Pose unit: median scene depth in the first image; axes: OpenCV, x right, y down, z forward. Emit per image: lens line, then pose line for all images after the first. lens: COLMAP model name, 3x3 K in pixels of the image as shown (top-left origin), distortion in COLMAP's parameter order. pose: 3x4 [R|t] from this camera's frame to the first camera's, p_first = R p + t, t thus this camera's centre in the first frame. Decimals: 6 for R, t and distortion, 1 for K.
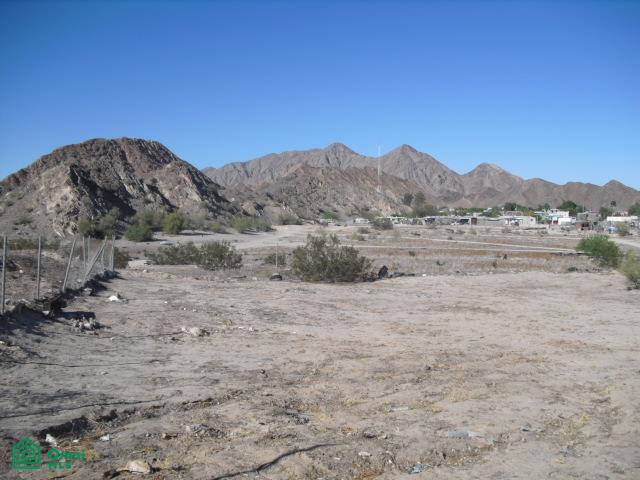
lens RADIAL K [[657.8, 0, 333.8], [0, 657.8, 241.2], [0, 0, 1]] dist [-0.224130, 0.228739]
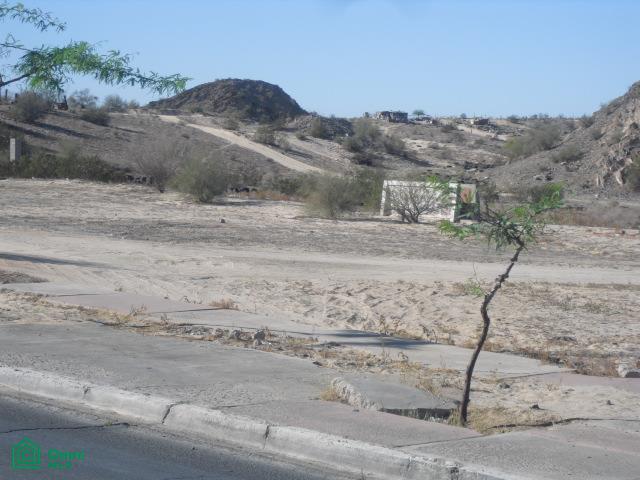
lens RADIAL K [[1975.2, 0, 320.0], [0, 1975.2, 240.0], [0, 0, 1]] dist [0.013908, 0.958470]
pose [[0.556572, 0.049507, -0.829323, 0.425666], [-0.056310, 0.998175, 0.021796, 0.007740], [0.828889, 0.034568, 0.558344, -0.045639]]
